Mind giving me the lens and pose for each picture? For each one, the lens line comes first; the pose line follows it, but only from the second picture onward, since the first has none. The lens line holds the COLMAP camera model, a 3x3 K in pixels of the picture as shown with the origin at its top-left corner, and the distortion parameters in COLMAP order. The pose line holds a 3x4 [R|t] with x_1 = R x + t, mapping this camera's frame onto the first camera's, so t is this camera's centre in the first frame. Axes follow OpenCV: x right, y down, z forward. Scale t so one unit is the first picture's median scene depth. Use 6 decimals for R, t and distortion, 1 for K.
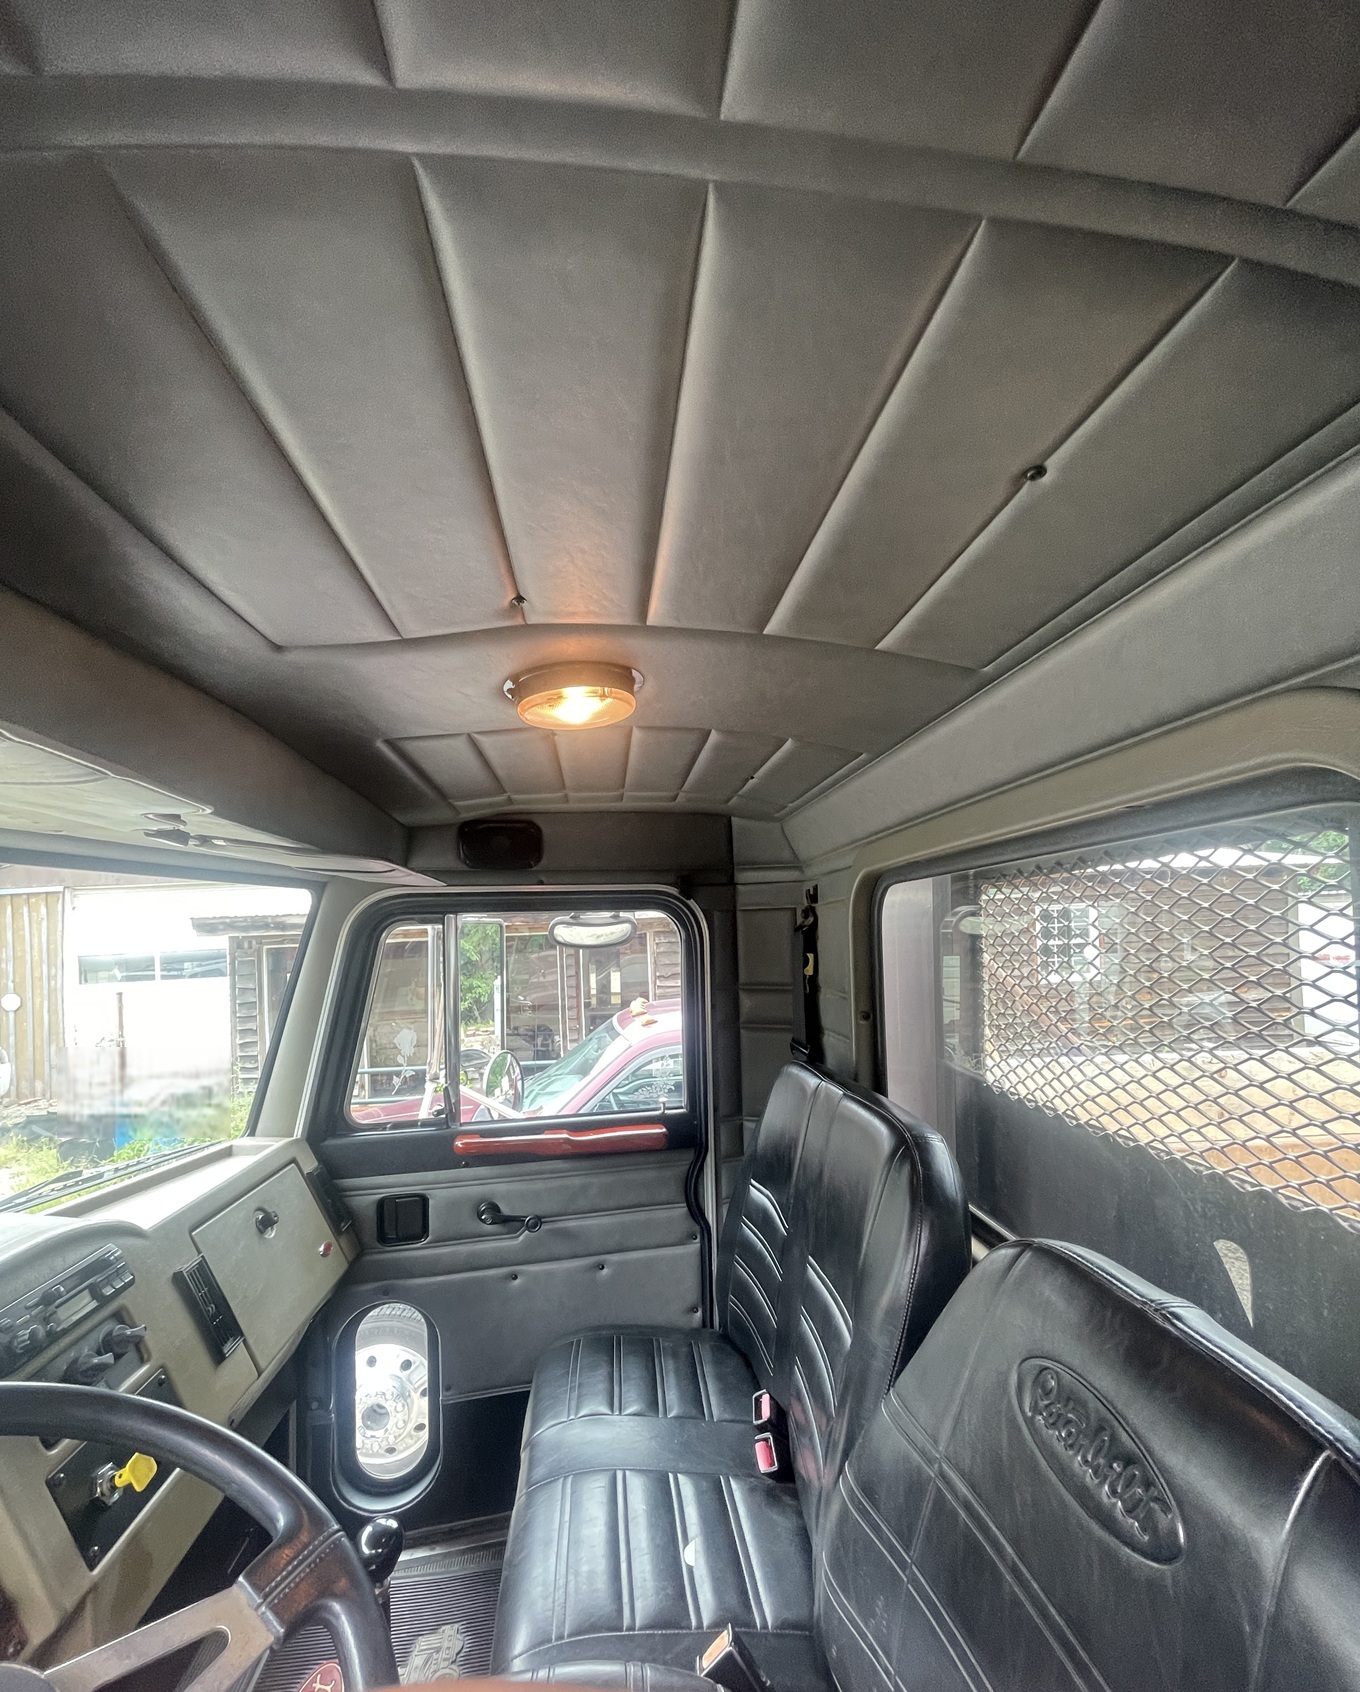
lens RADIAL K [[791.3, 0, 680.0], [0, 791.3, 846.0], [0, 0, 1]] dist [-0.005633, 0.006101]
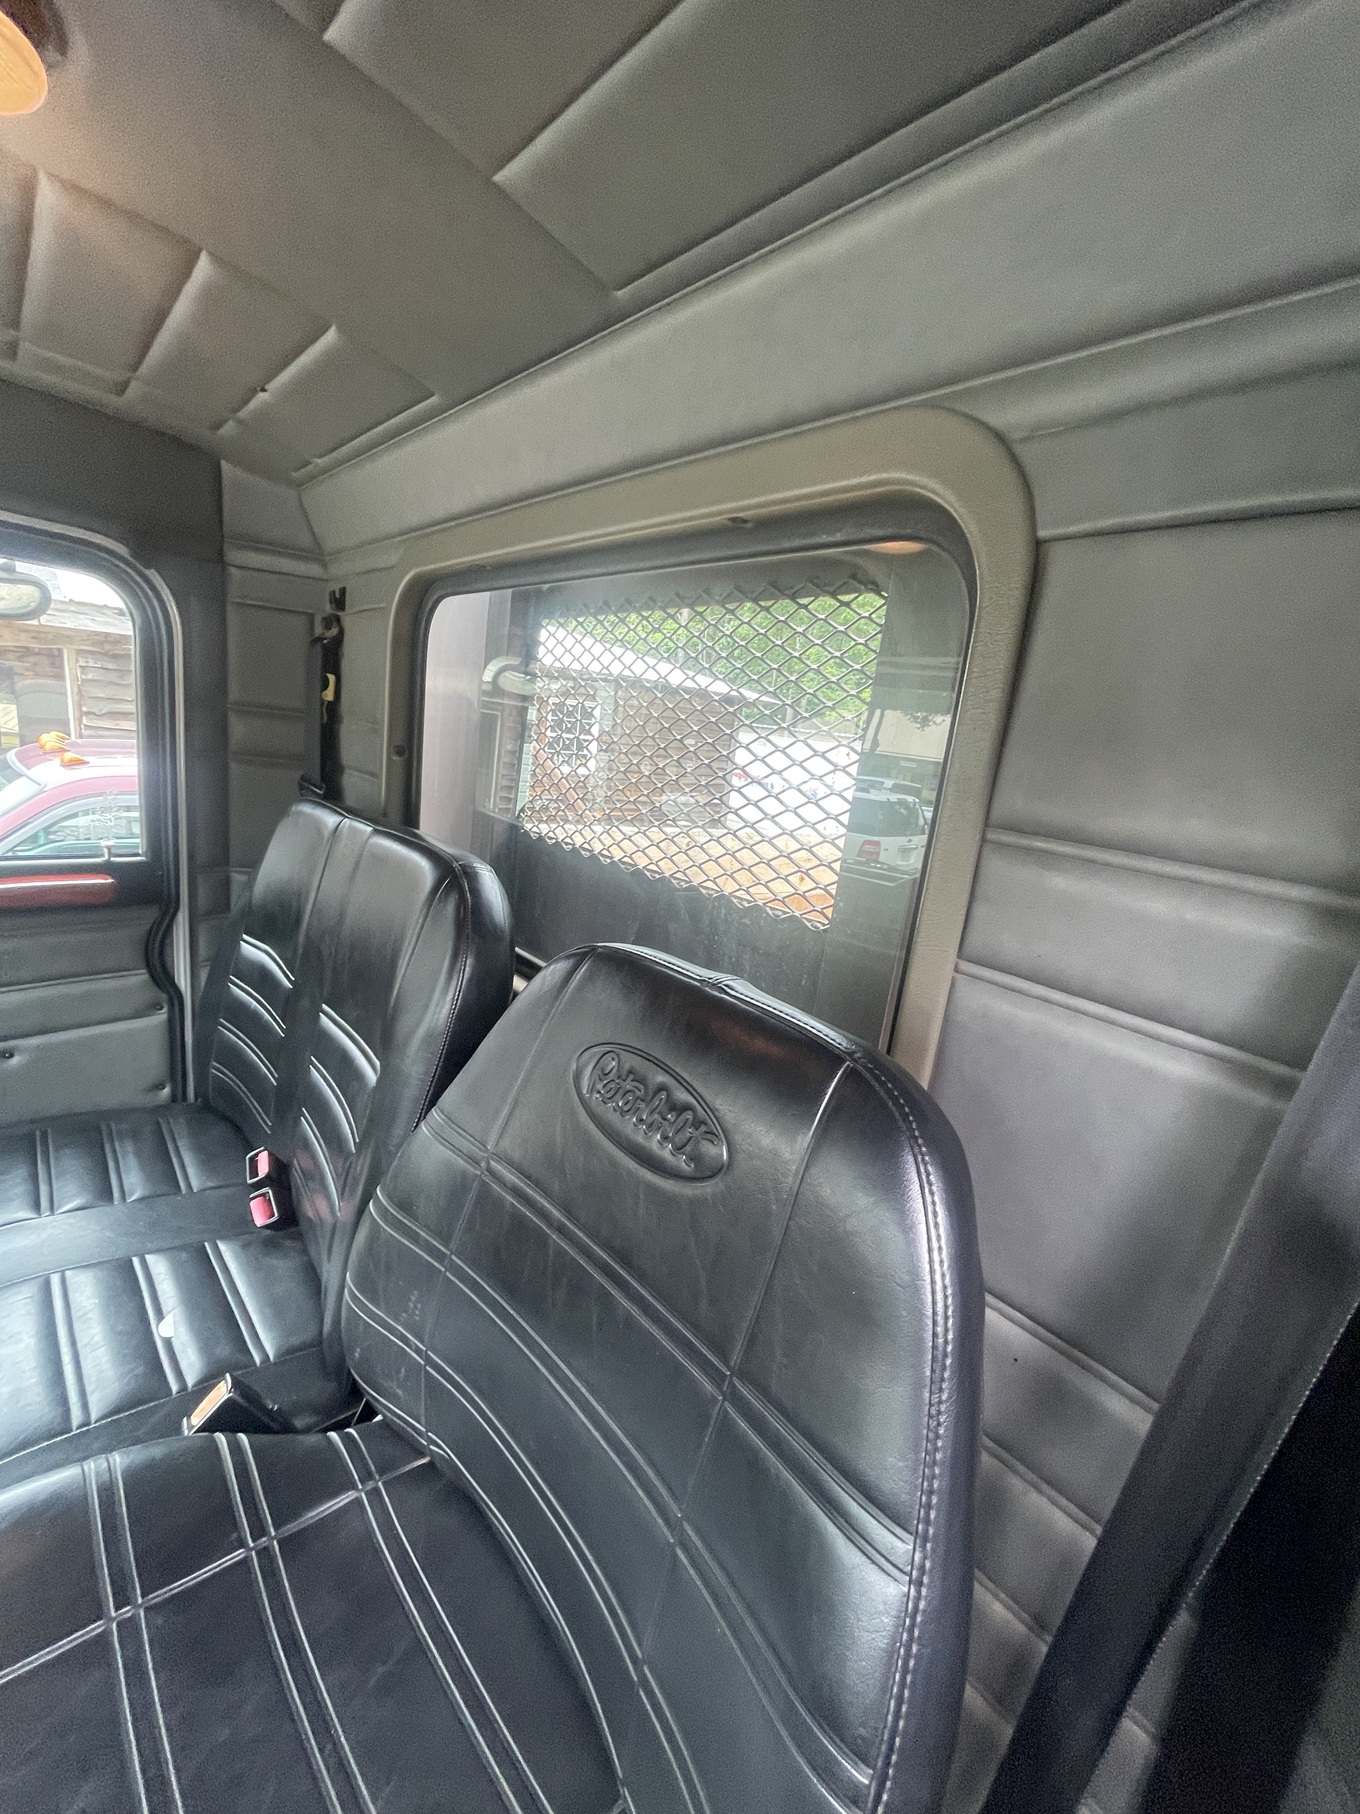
lens RADIAL K [[749.8, 0, 680.0], [0, 749.8, 907.0], [0, 0, 1]] dist [-0.001992, 0.000125]
pose [[0.793504, -0.014196, 0.608399, -0.028821], [-0.171181, 0.954156, 0.245526, 0.140884], [-0.583993, -0.298972, 0.754697, 0.168559]]
